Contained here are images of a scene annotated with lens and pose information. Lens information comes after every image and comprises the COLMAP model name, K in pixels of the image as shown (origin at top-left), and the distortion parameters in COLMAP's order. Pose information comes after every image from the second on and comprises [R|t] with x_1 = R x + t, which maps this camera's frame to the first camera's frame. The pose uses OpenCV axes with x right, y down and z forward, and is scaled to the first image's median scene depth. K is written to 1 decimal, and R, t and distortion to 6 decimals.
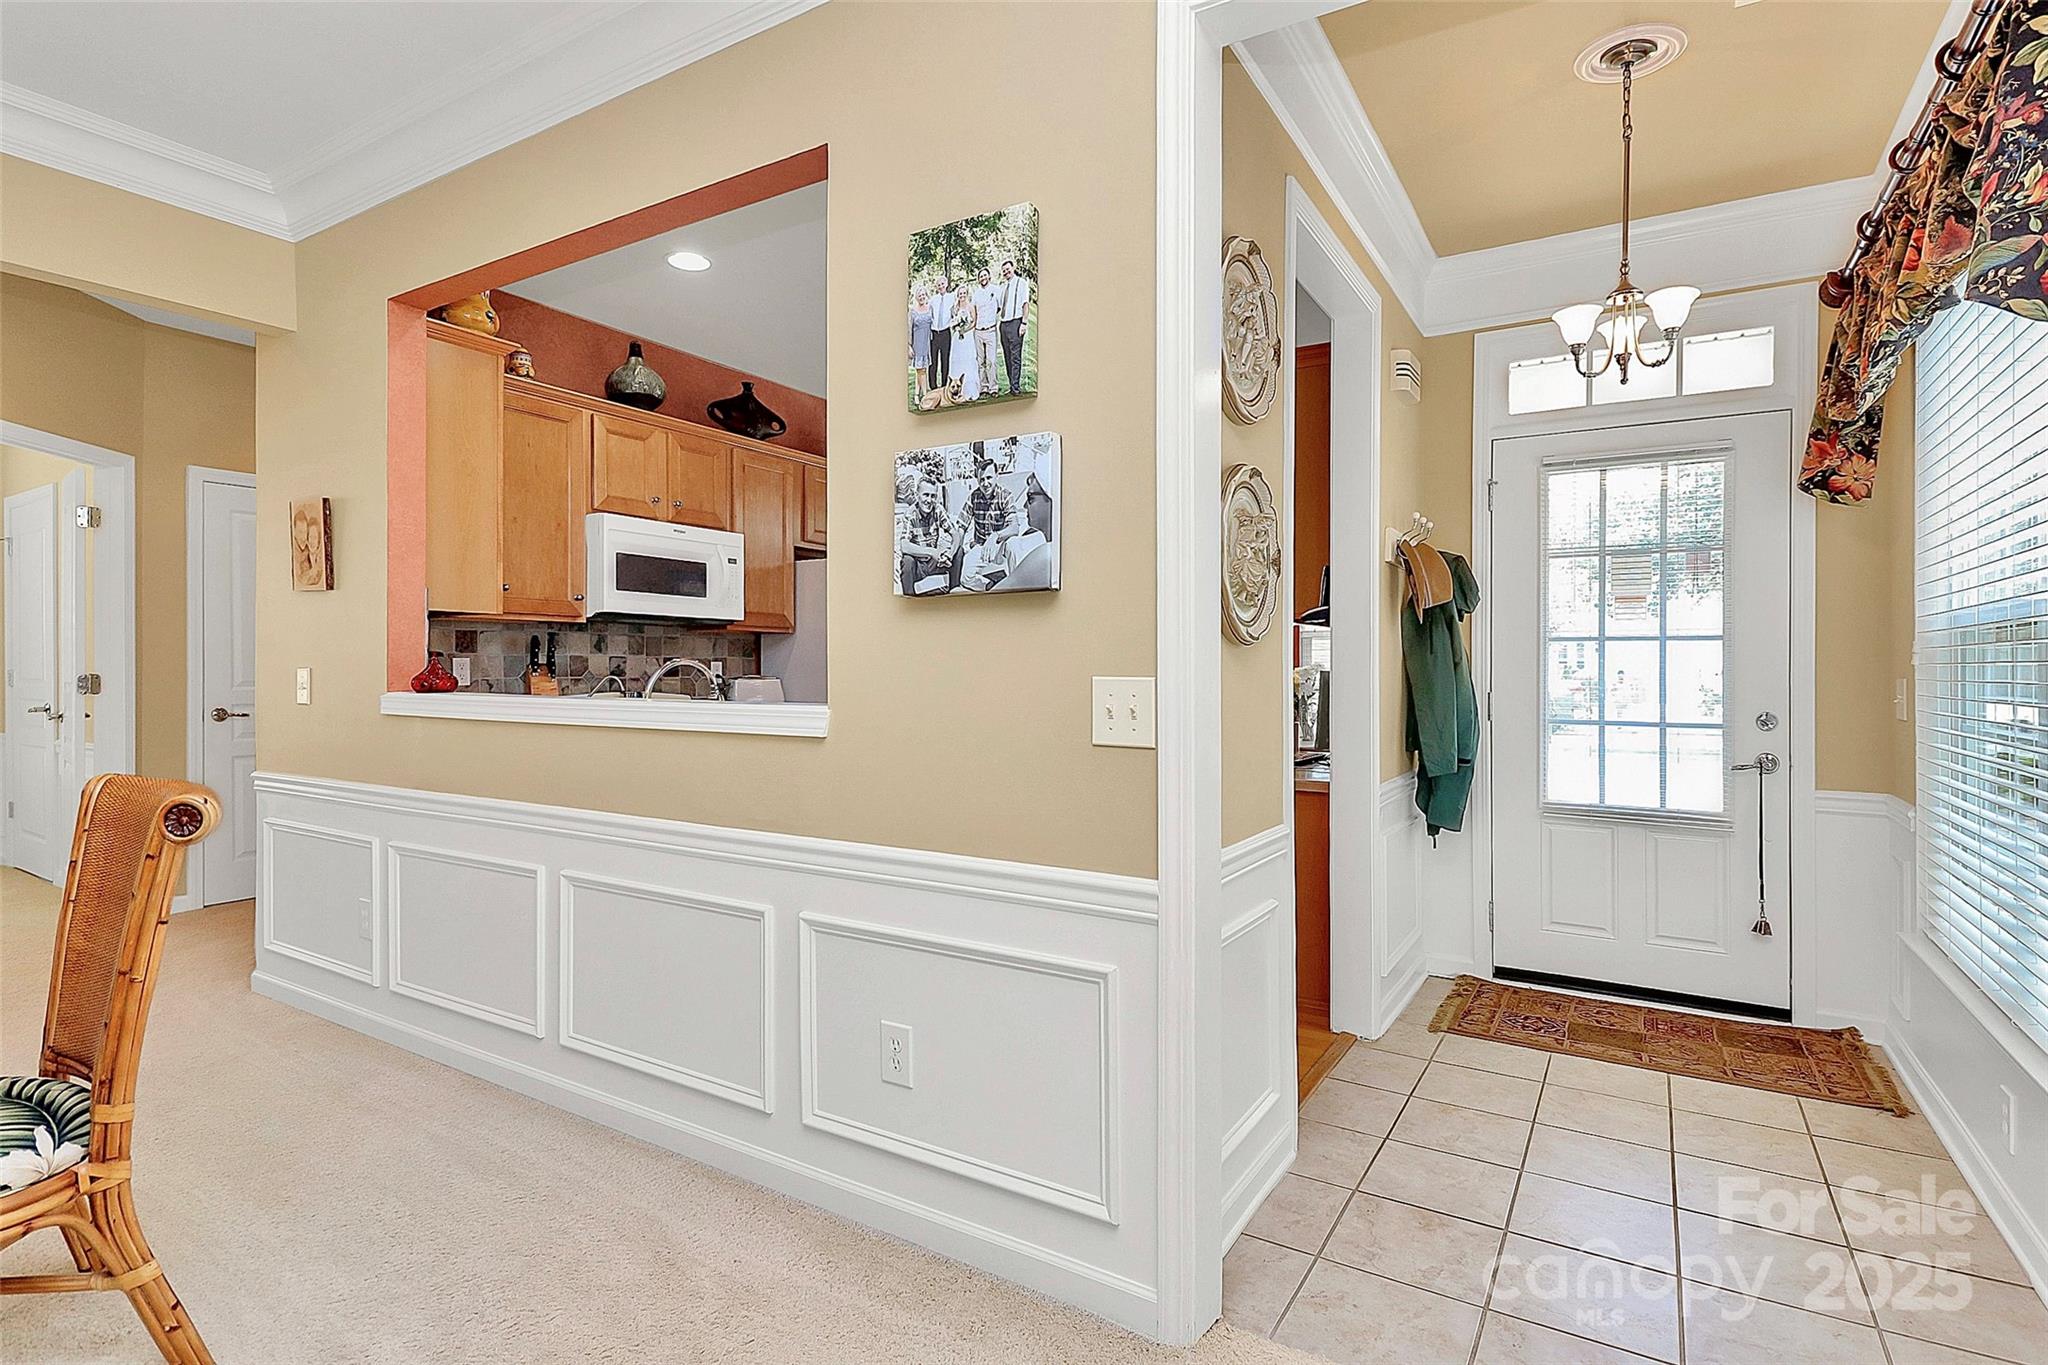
lens RADIAL K [[999.2, 0, 1028.4], [0, 999.2, 672.1], [0, 0, 1]] dist [-0.014267, 0.008918]
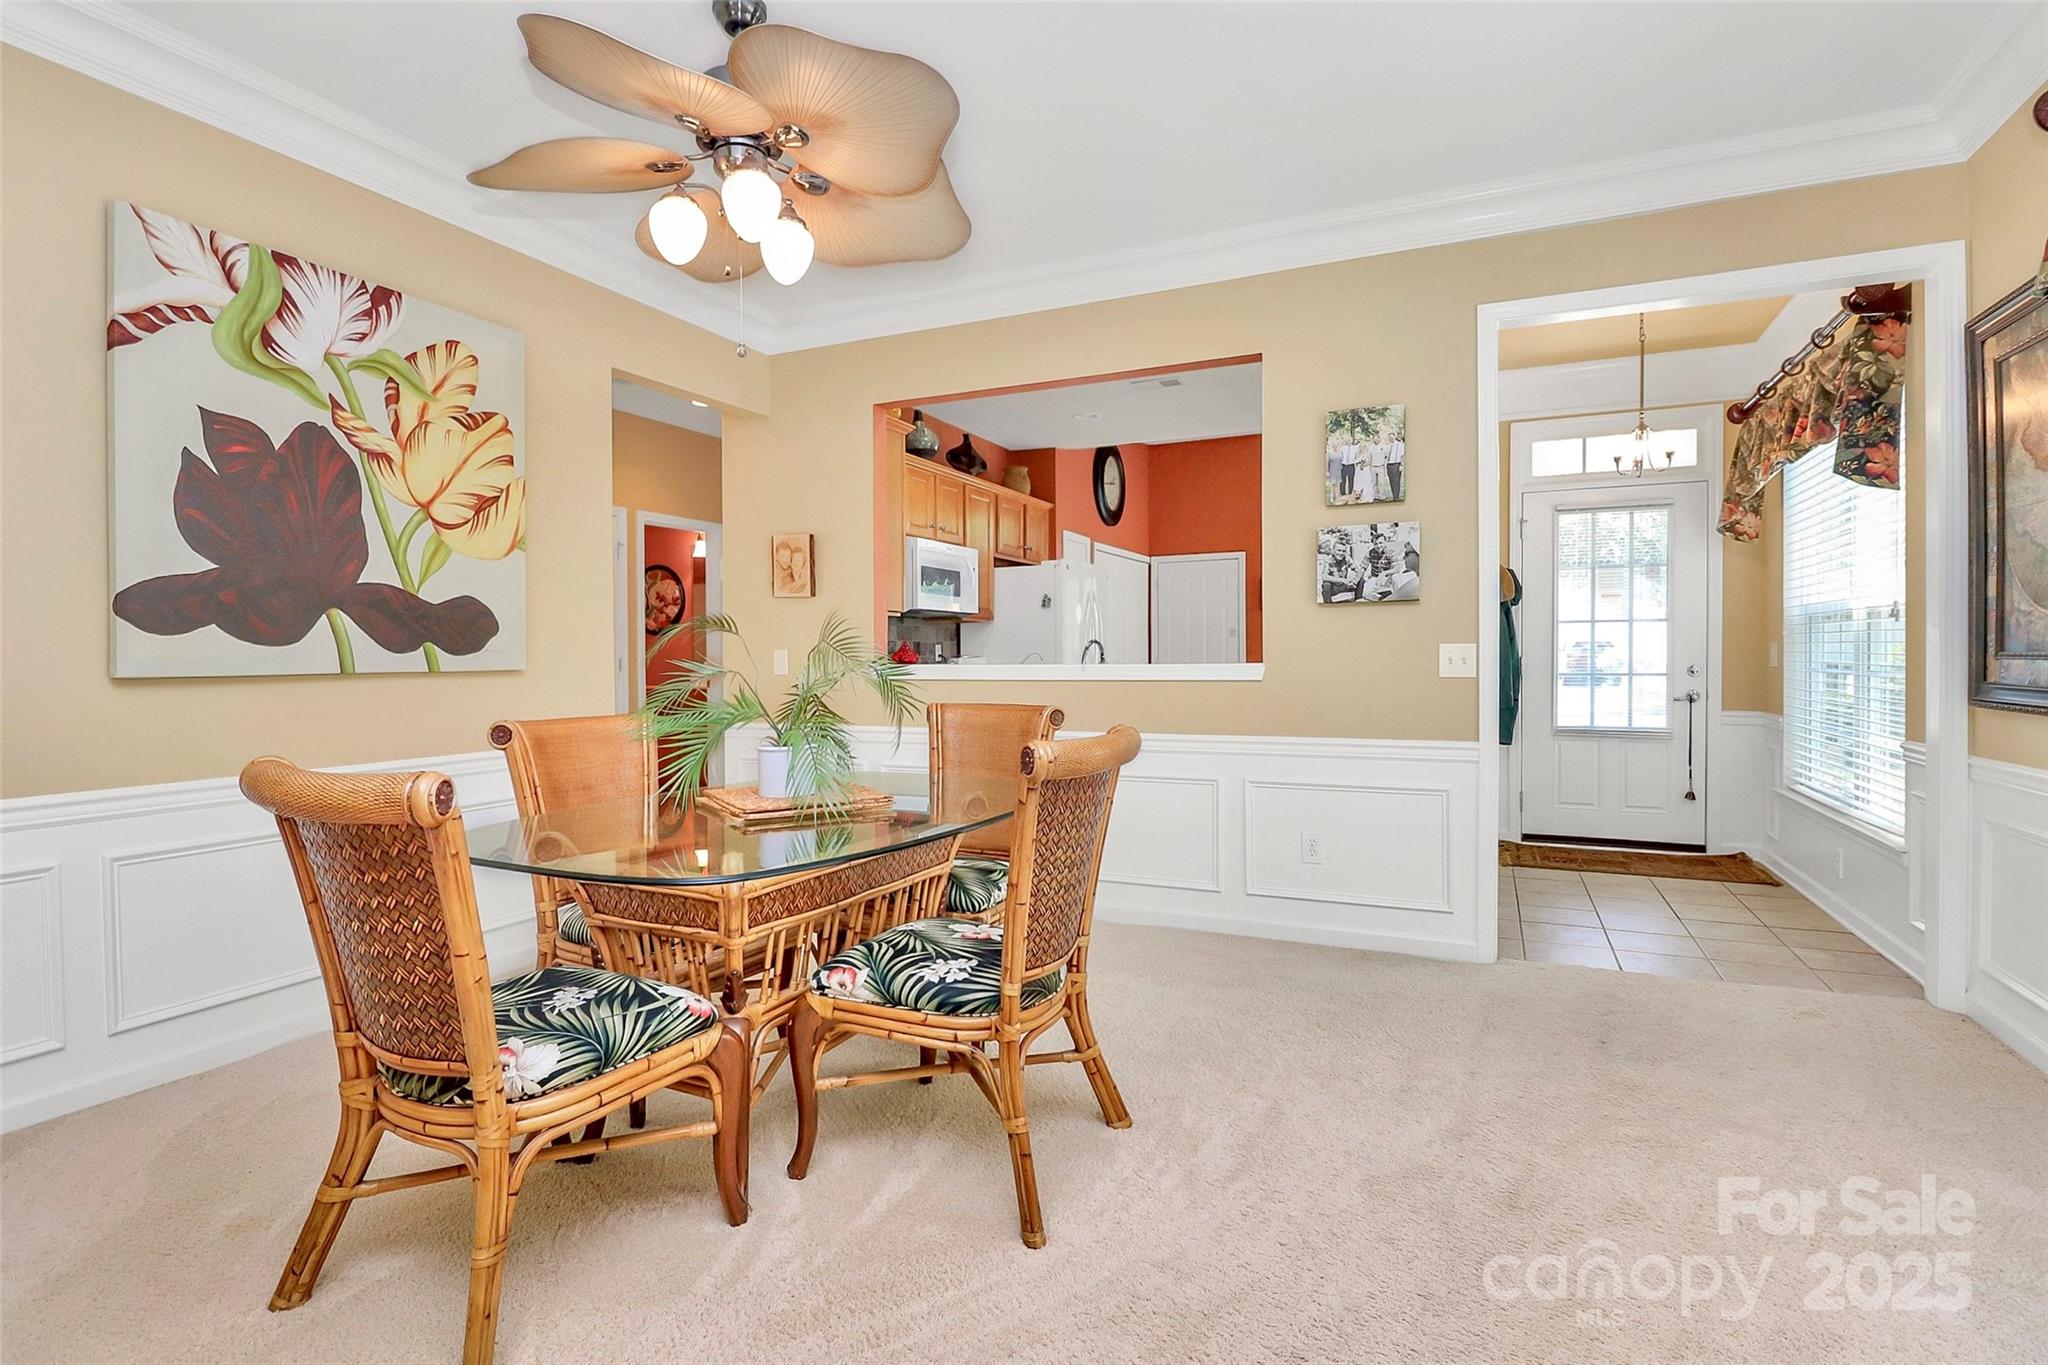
lens RADIAL K [[984.2, 0, 1026.2], [0, 984.2, 677.4], [0, 0, 1]] dist [-0.001663, -0.000720]
pose [[0.991939, -0.016646, 0.125621, -0.924559], [0.013987, 0.999660, 0.022016, 0.015846], [-0.125945, -0.020081, 0.991834, -0.789005]]
